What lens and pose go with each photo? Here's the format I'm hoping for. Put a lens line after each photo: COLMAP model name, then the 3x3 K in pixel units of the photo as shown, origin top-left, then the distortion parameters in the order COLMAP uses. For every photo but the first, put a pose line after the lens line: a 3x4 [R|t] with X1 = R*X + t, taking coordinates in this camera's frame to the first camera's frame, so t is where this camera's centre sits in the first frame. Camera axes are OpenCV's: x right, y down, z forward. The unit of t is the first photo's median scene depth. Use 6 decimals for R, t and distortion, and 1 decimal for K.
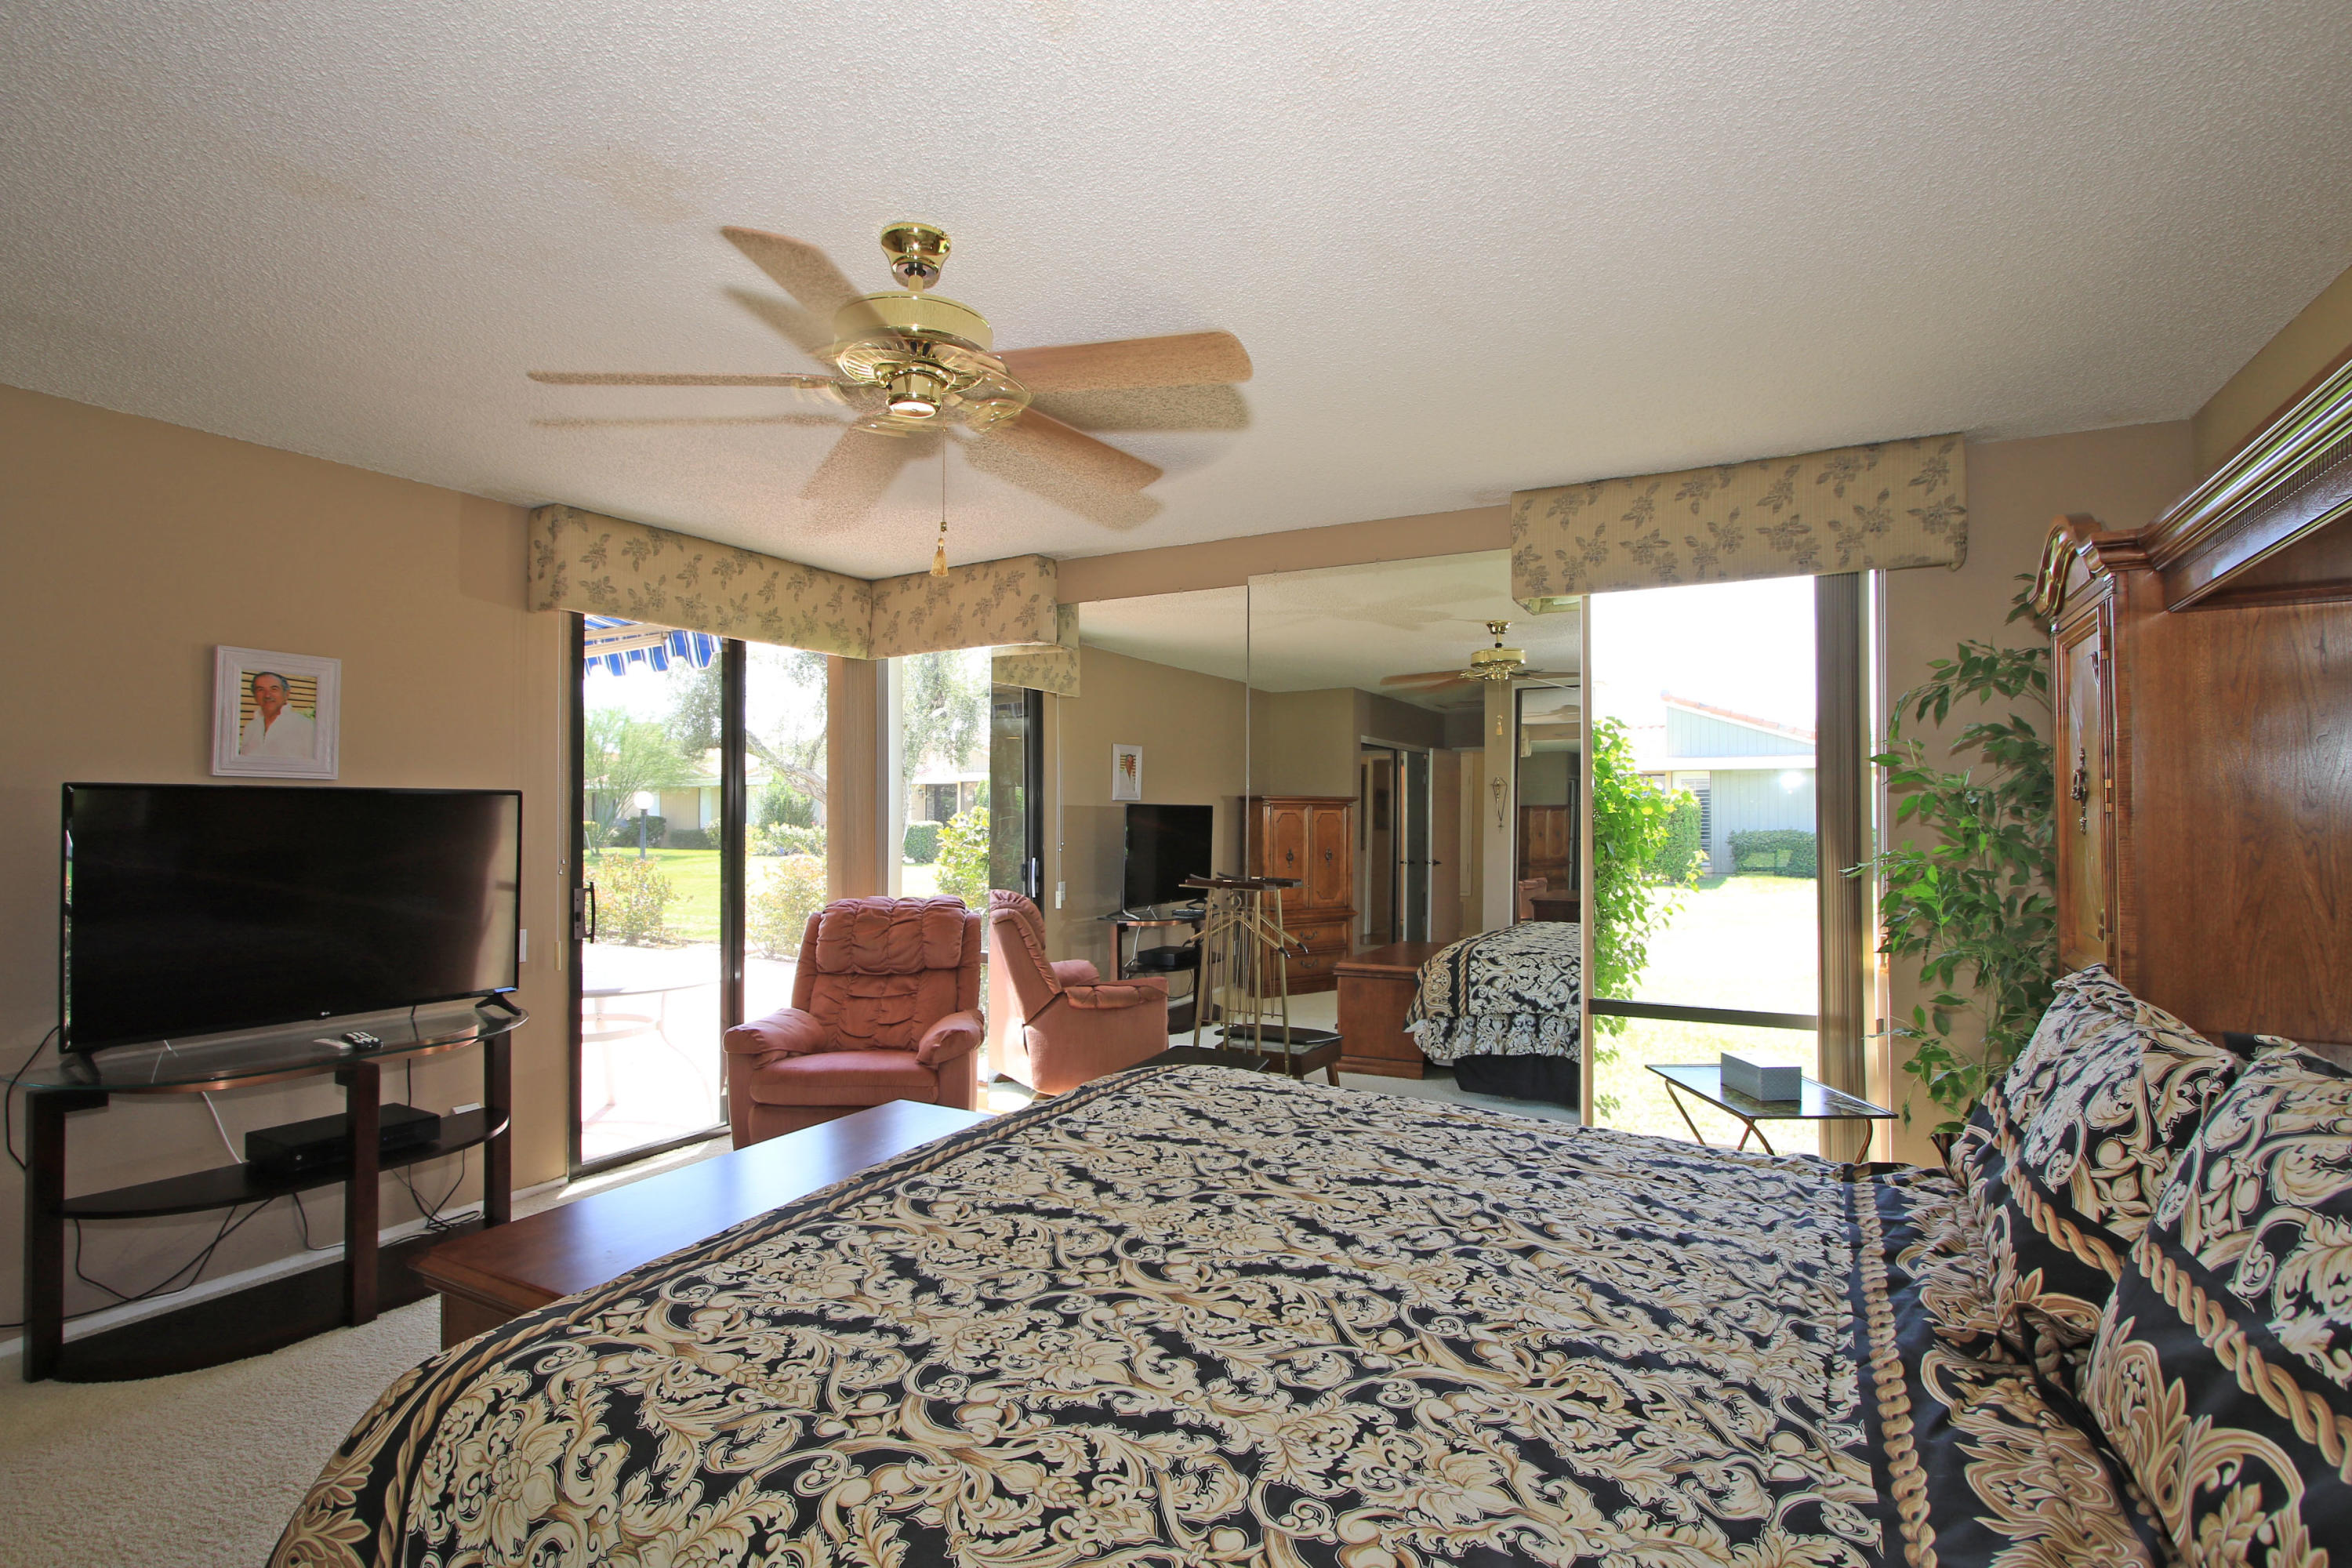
lens RADIAL K [[1121.1, 0, 1151.6], [0, 1121.1, 802.2], [0, 0, 1]] dist [-0.016246, 0.001721]
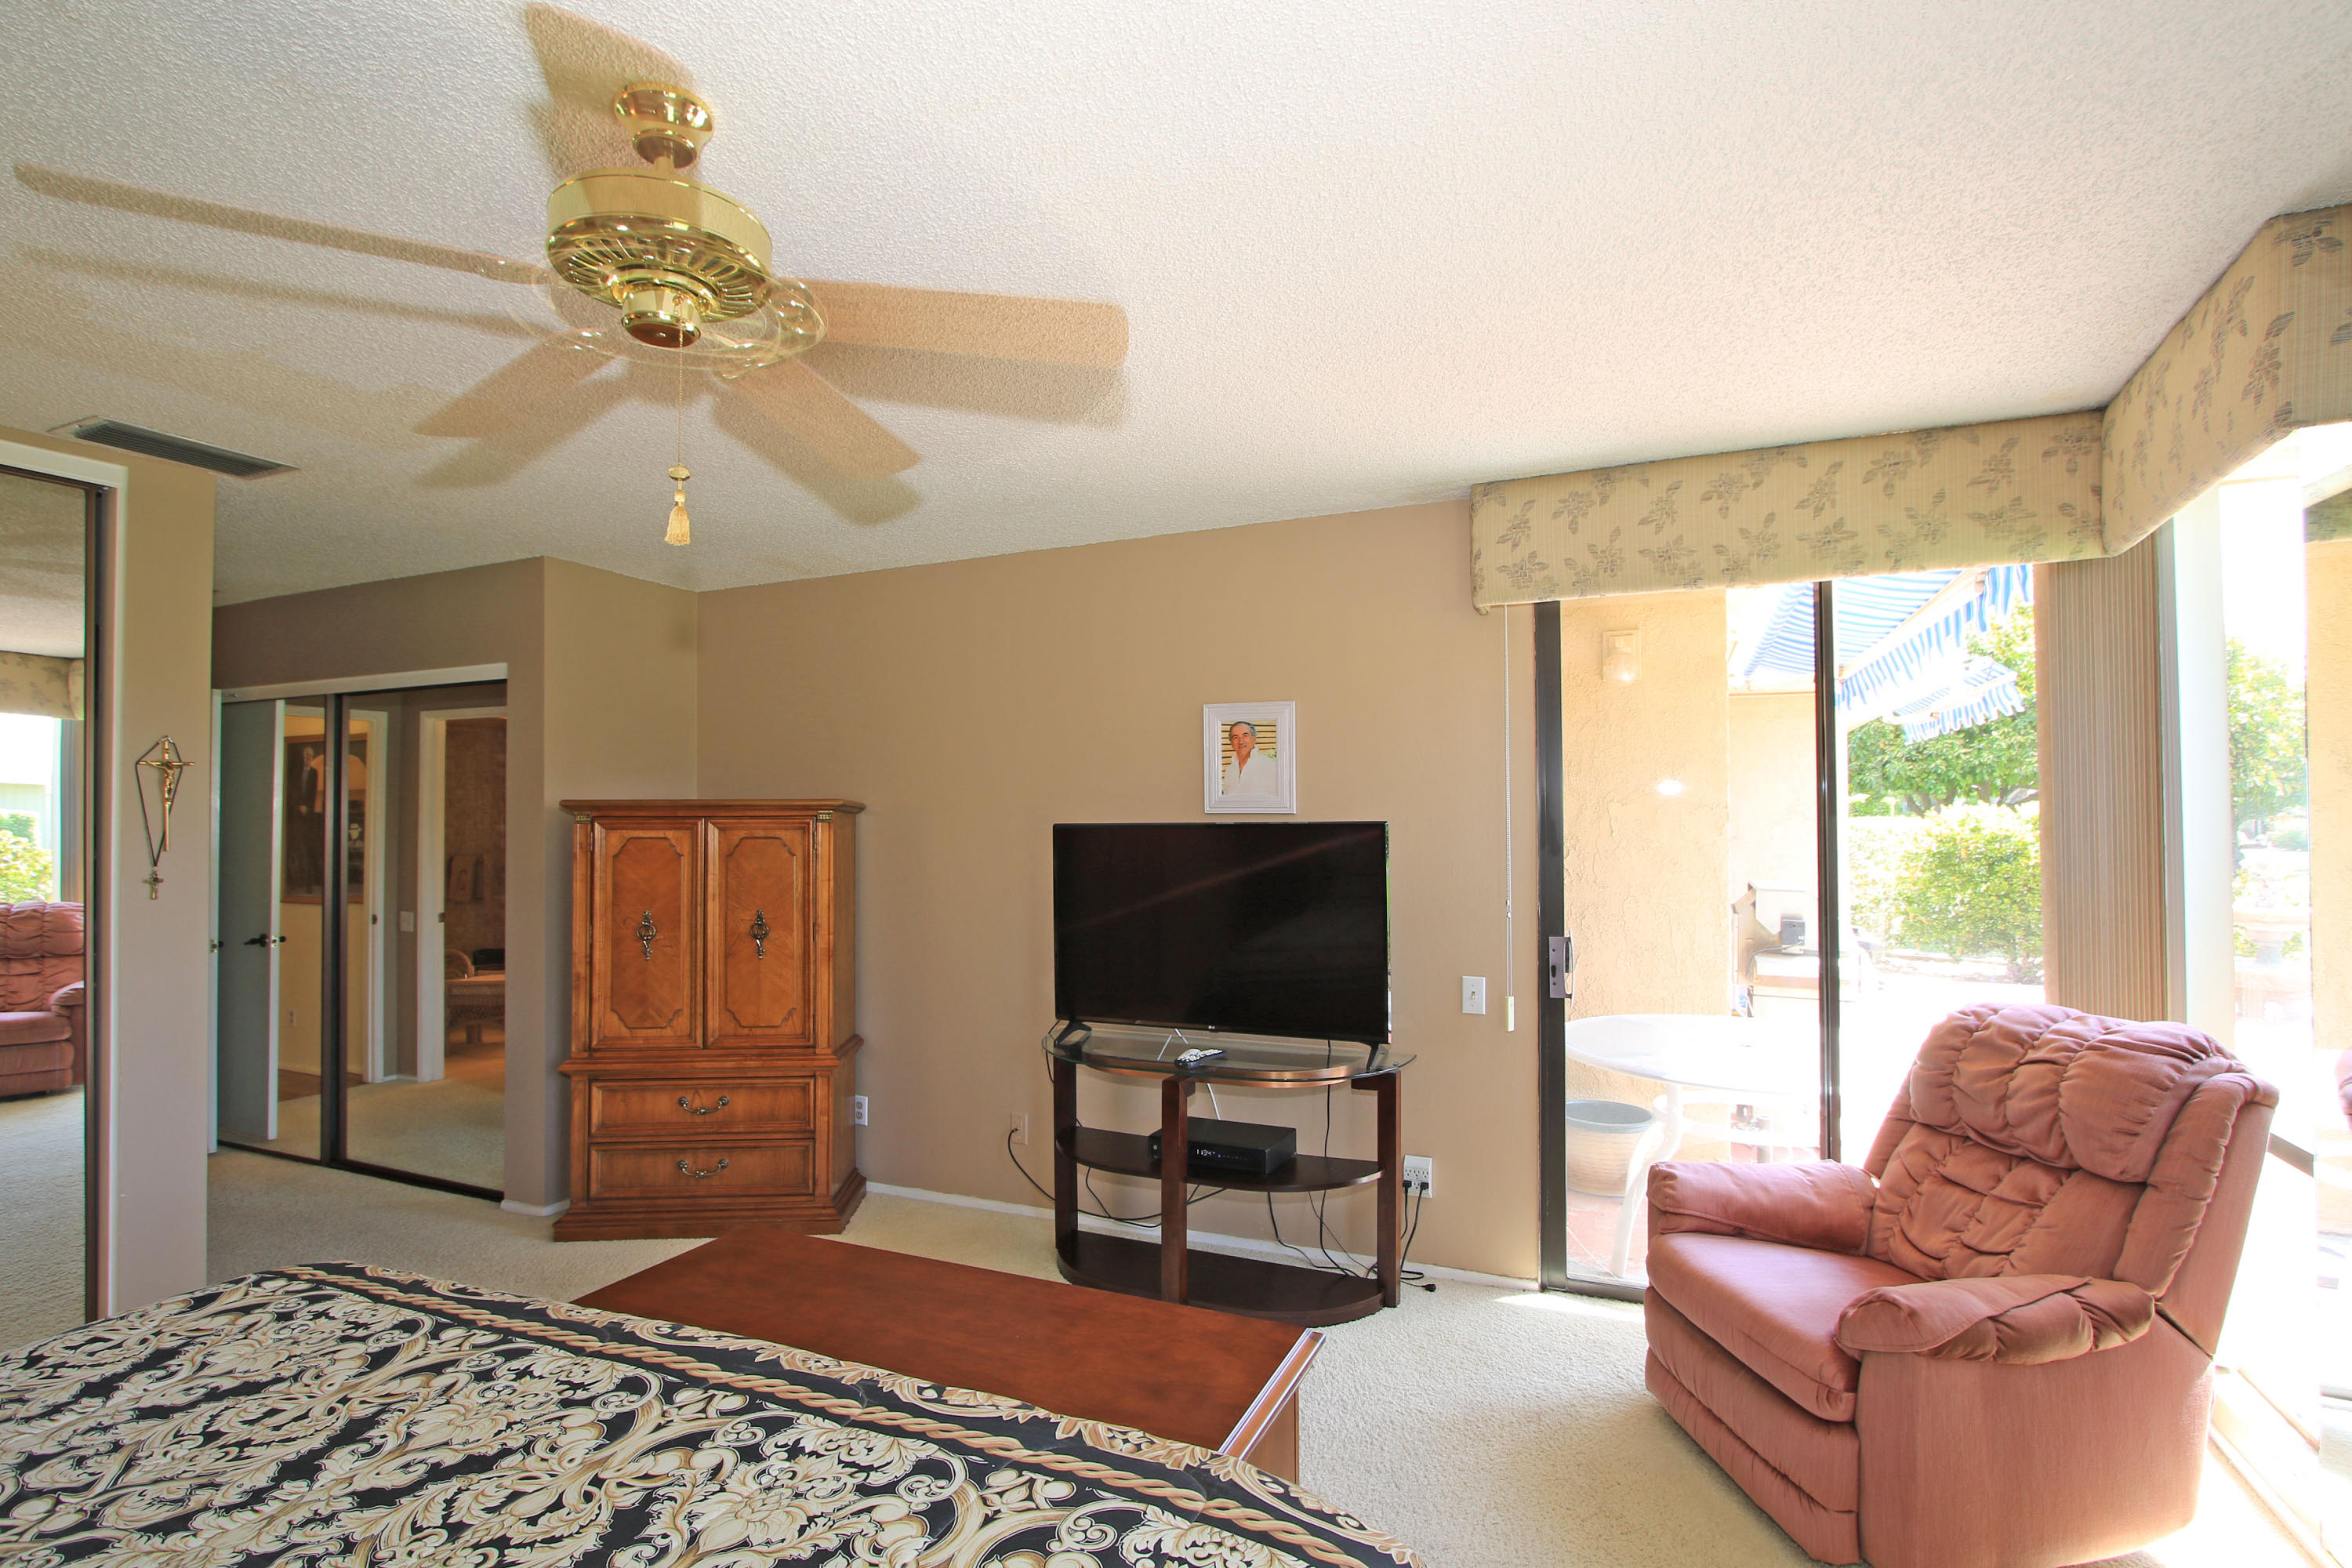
lens RADIAL K [[1102.5, 0, 1167.1], [0, 1102.5, 800.7], [0, 0, 1]] dist [-0.015592, 0.001038]
pose [[0.105844, -0.020445, -0.994173, 0.315026], [0.013290, 0.999728, -0.019144, -0.013315], [0.994294, -0.011187, 0.106087, 0.759453]]
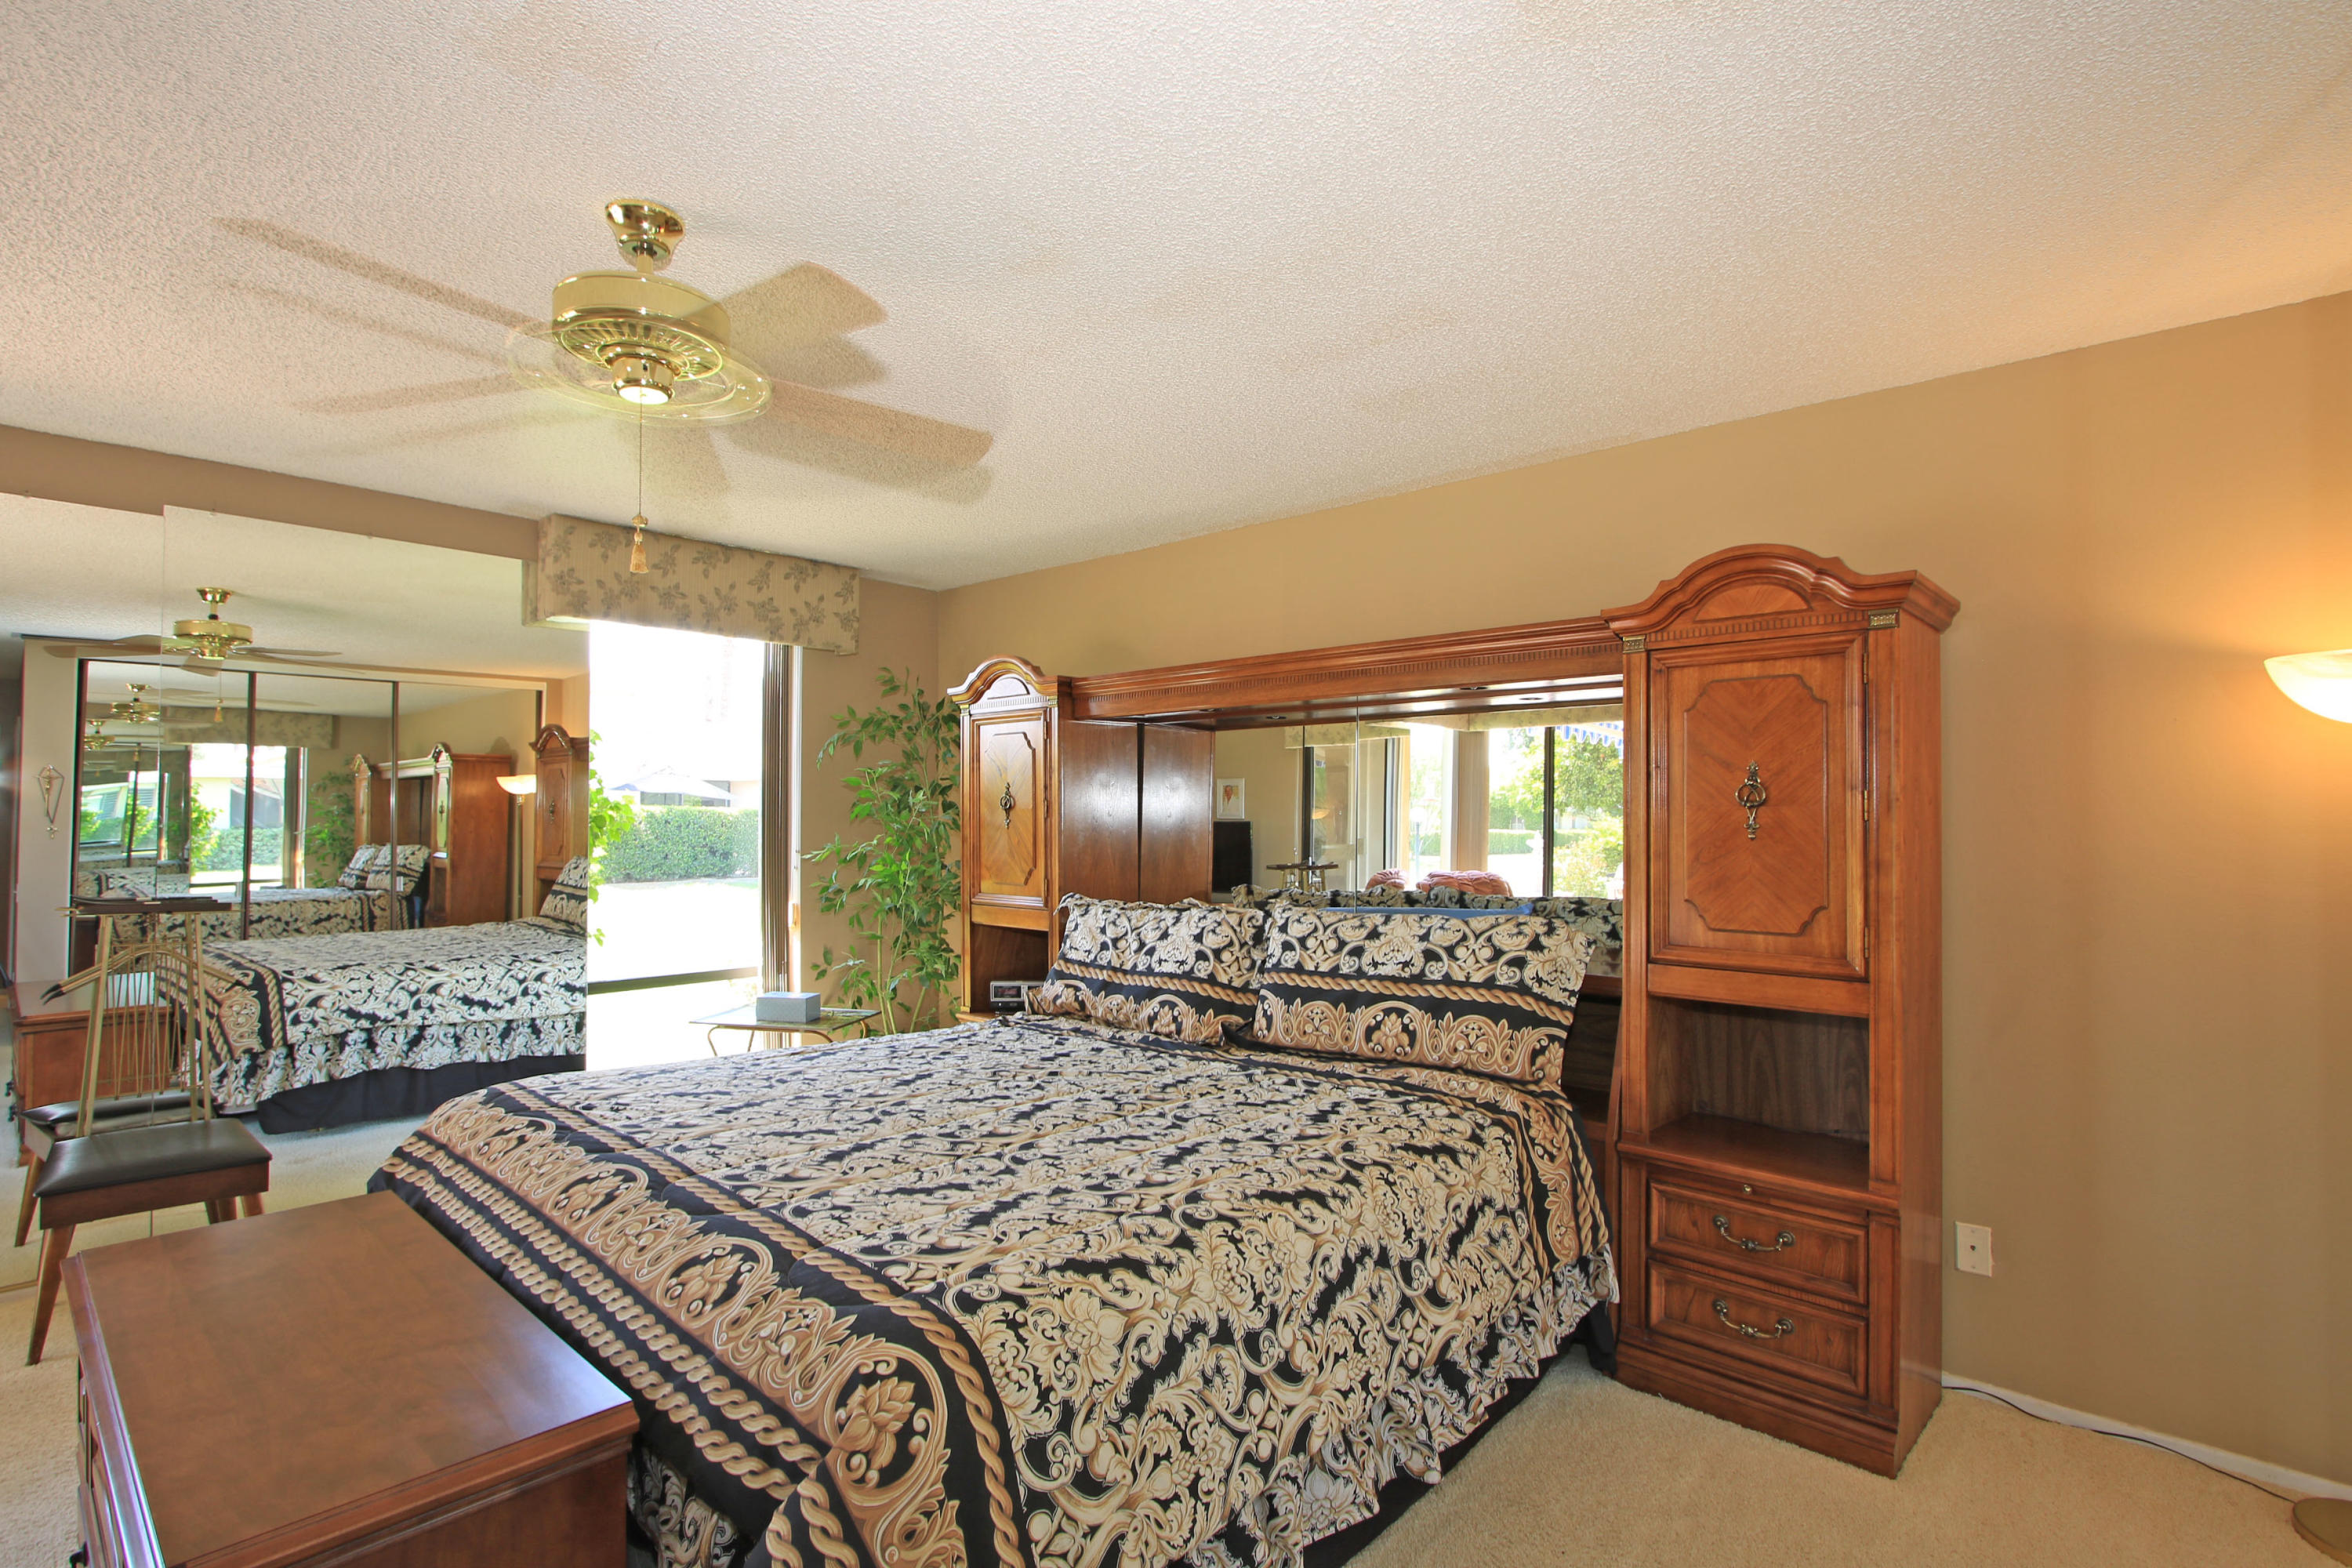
lens RADIAL K [[1121.1, 0, 1151.6], [0, 1121.1, 802.2], [0, 0, 1]] dist [-0.016246, 0.001721]
pose [[0.244829, 0.014132, 0.969463, -0.728334], [-0.014204, 0.999839, -0.010988, 0.000515], [-0.969462, -0.011080, 0.244990, 0.244396]]
